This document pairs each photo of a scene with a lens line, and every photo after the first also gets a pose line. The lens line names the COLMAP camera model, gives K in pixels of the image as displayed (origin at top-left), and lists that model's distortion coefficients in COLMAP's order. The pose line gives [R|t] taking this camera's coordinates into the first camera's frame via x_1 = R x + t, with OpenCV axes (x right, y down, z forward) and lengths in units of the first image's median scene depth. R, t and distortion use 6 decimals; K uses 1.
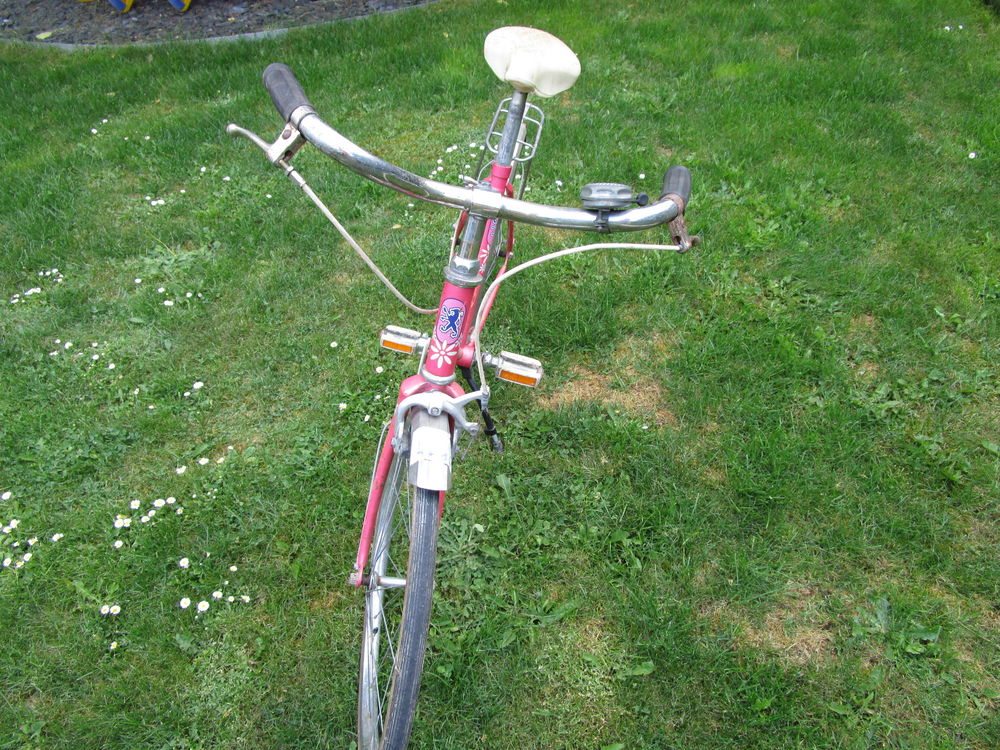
lens RADIAL K [[711.4, 0, 491.1], [0, 711.4, 374.1], [0, 0, 1]] dist [-0.024937, 0.008902]
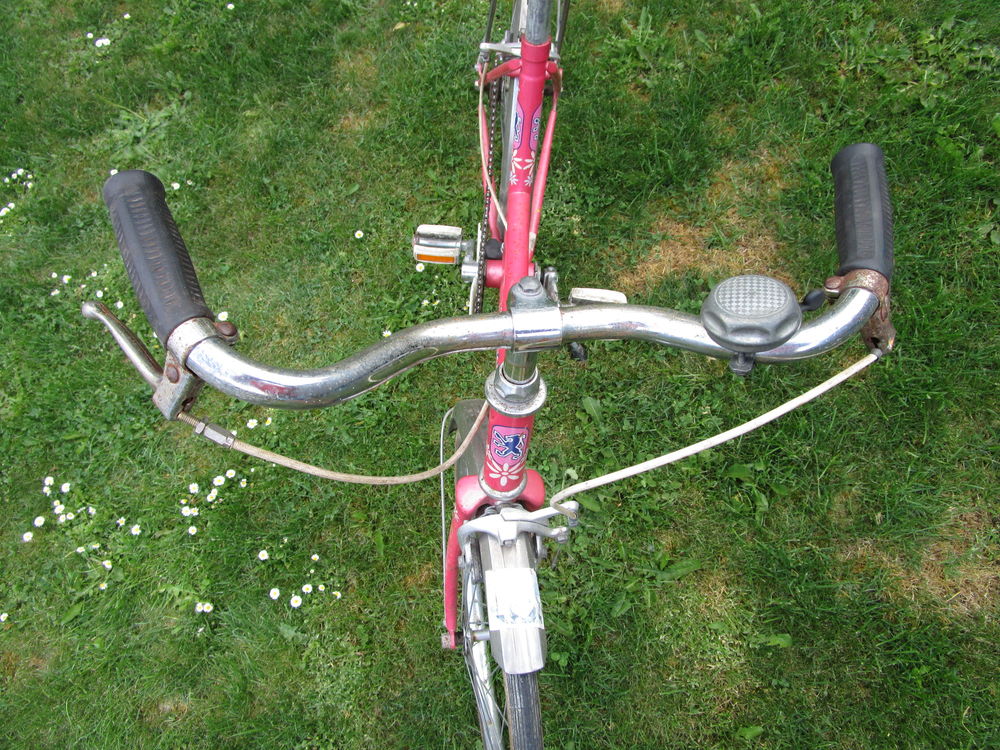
lens RADIAL K [[711.4, 0, 491.1], [0, 711.4, 374.1], [0, 0, 1]] dist [-0.024937, 0.008902]
pose [[0.982107, -0.137270, -0.128930, 0.013337], [0.178774, 0.894808, 0.409094, -0.236788], [0.059211, -0.424824, 0.903338, 0.232537]]
